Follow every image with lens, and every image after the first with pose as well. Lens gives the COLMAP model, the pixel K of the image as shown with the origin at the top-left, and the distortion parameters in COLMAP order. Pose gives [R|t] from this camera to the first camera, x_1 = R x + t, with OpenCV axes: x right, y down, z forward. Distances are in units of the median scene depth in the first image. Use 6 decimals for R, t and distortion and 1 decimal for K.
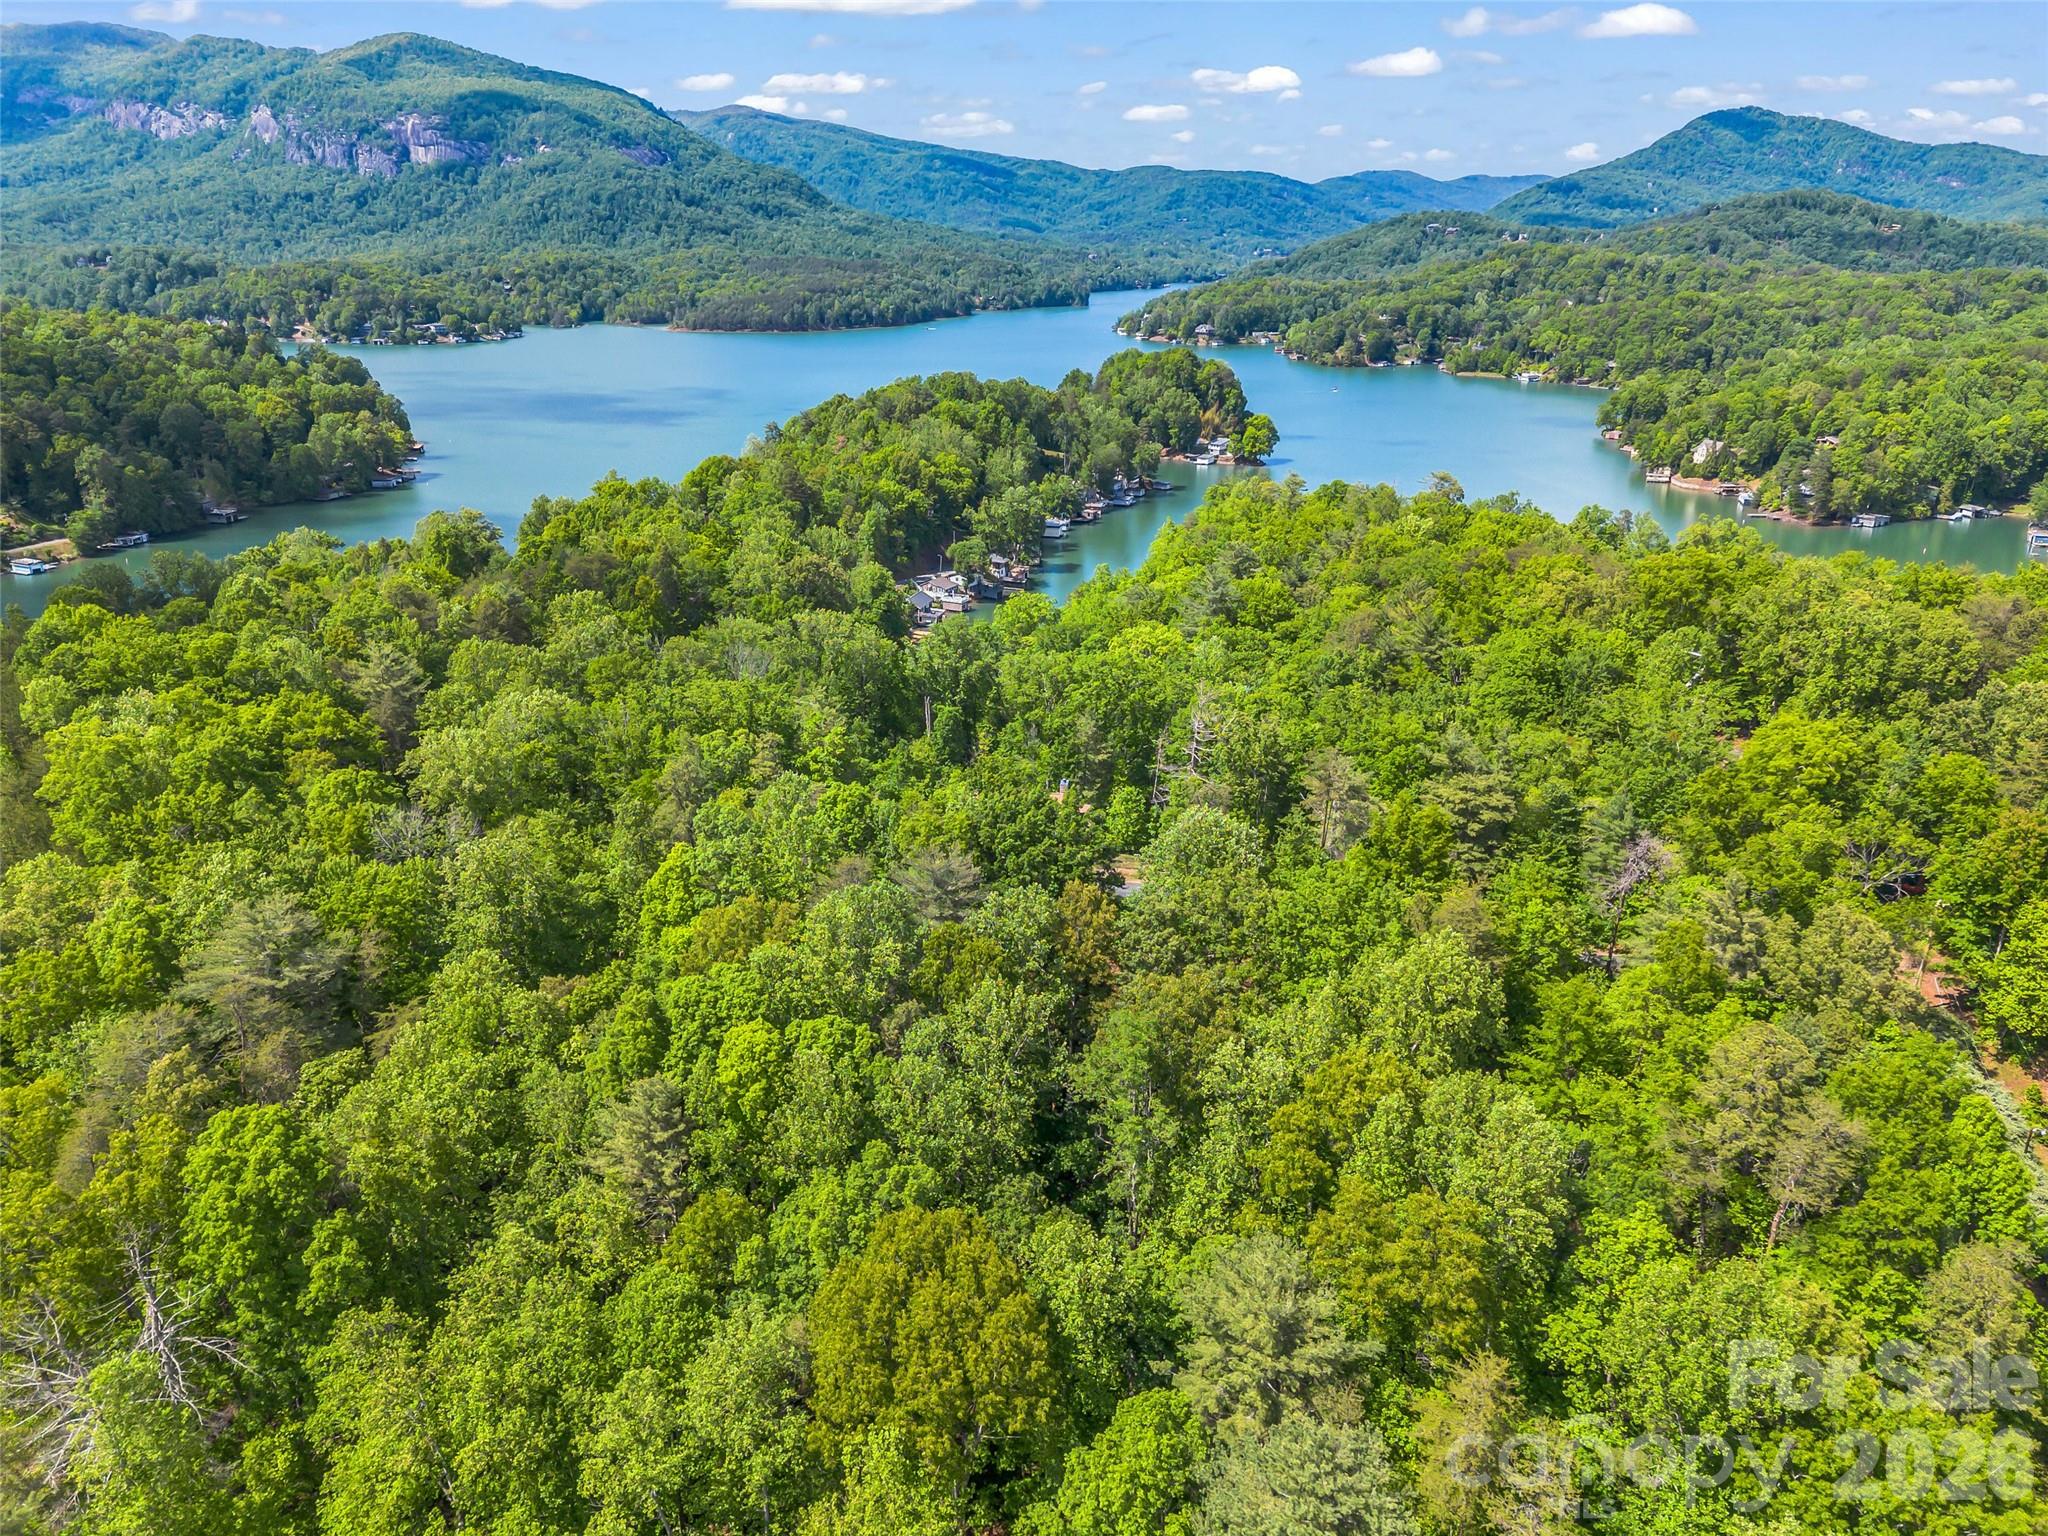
lens RADIAL K [[1397.9, 0, 1024.0], [0, 1397.9, 768.0], [0, 0, 1]] dist [-0.002270, -0.035087]
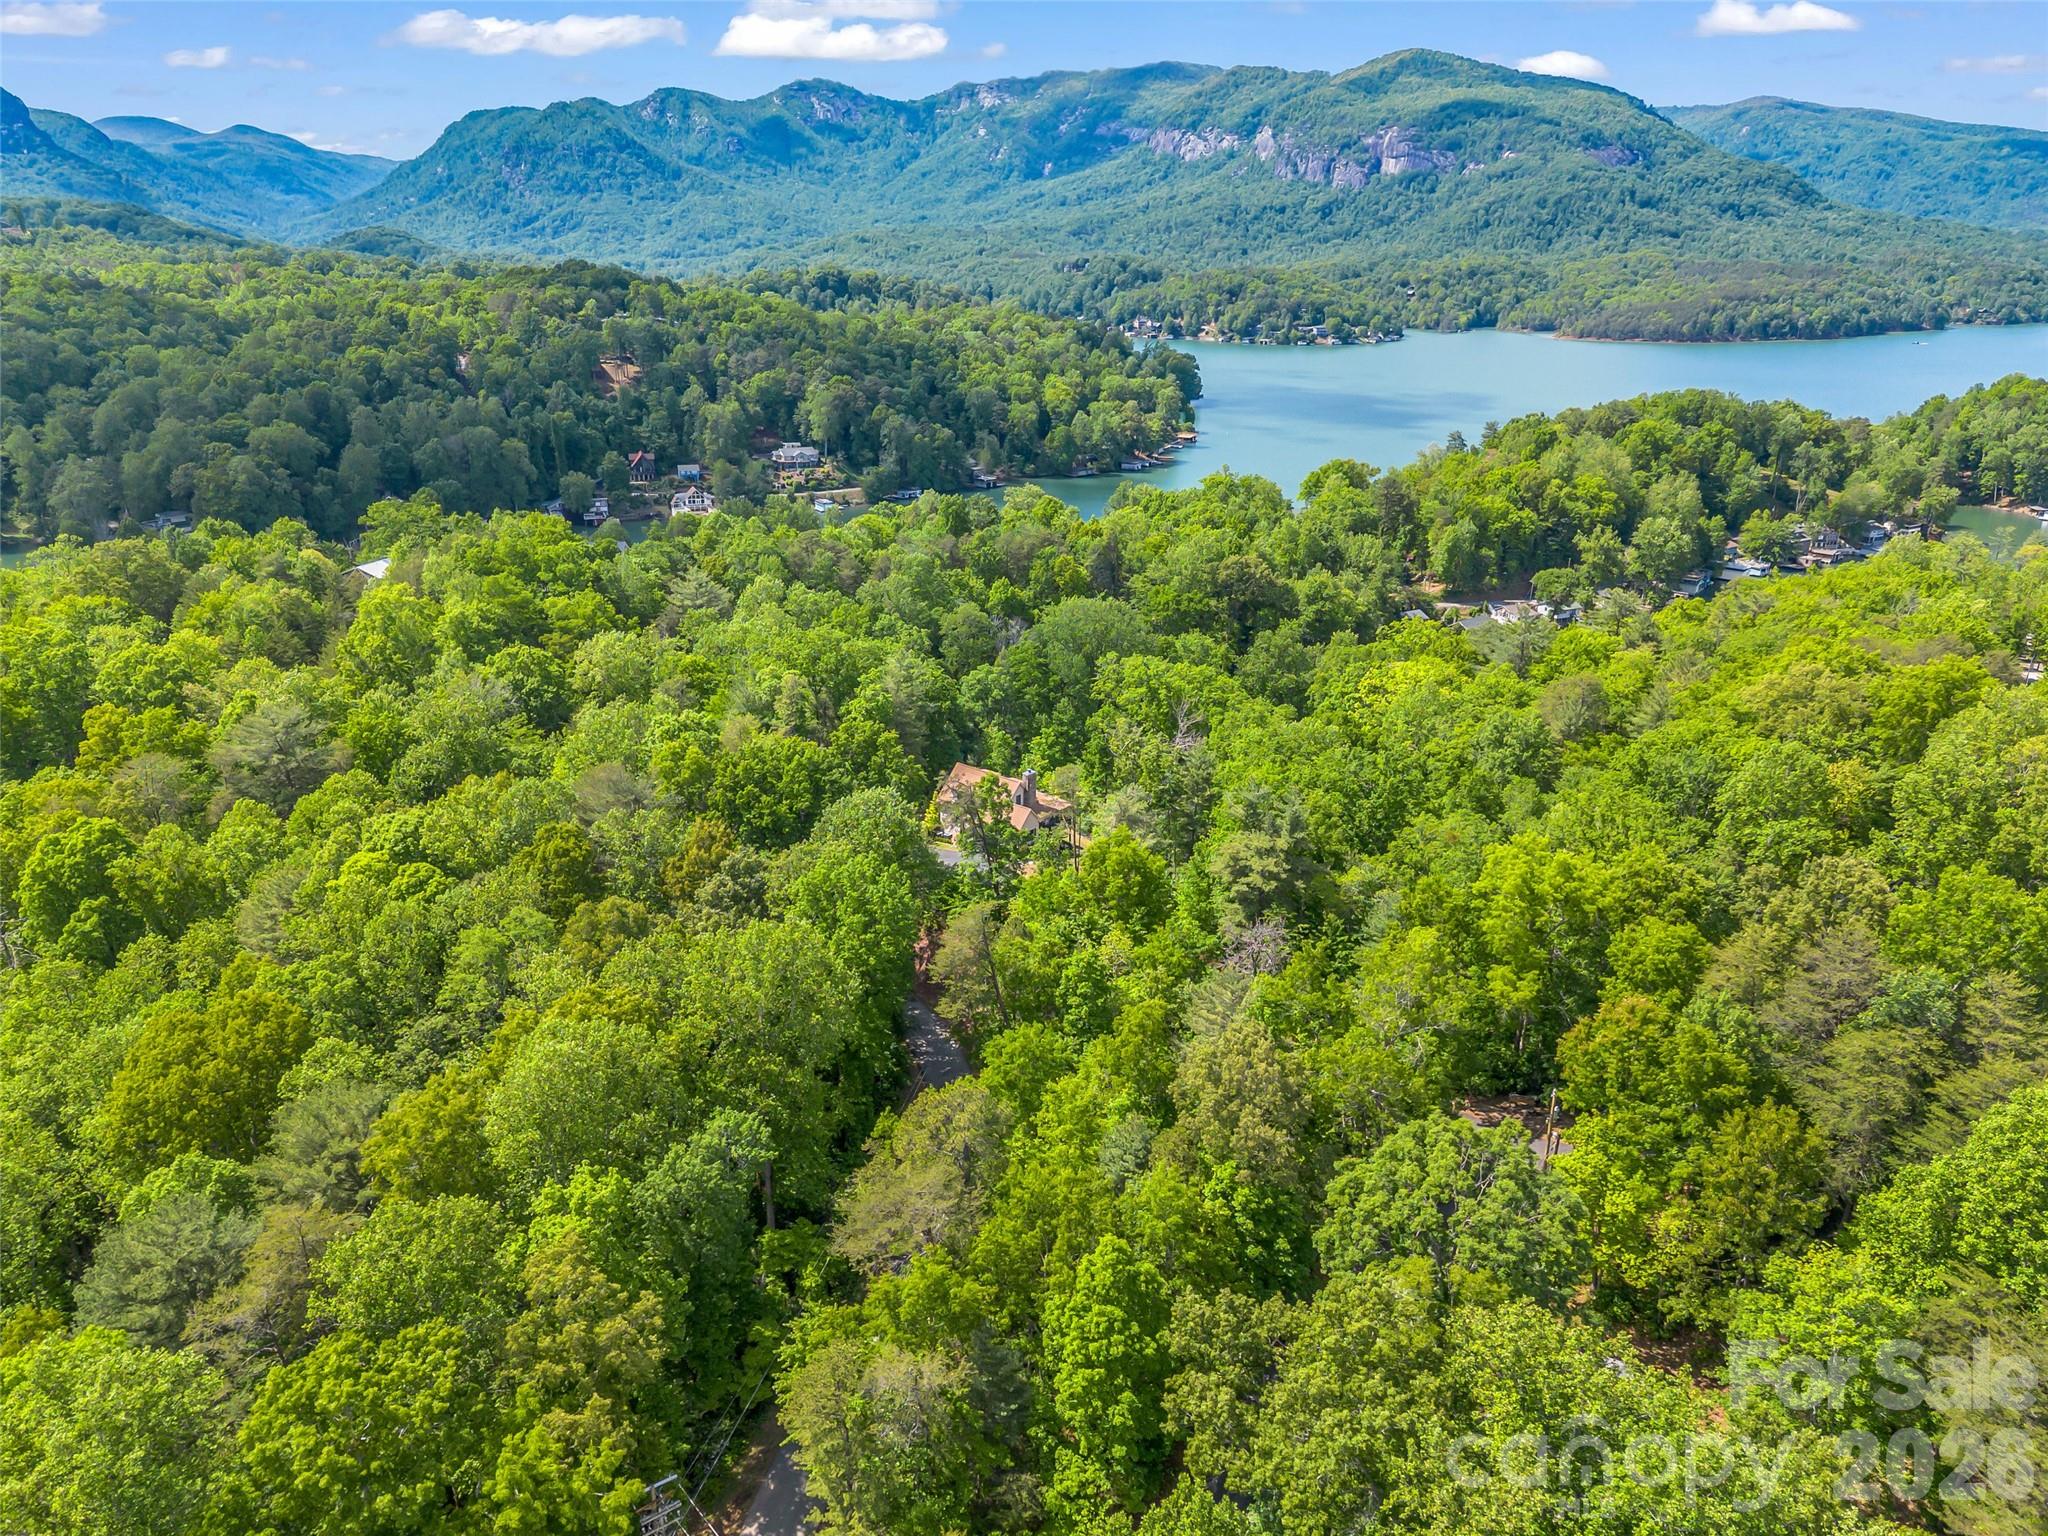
lens RADIAL K [[1432.6, 0, 1024.0], [0, 1432.6, 768.0], [0, 0, 1]] dist [-0.033129, -0.005661]
pose [[0.770912, 0.195275, -0.606269, 0.106981], [-0.201508, 0.977727, 0.058688, -0.008901], [0.604226, 0.076925, 0.793091, 0.029832]]
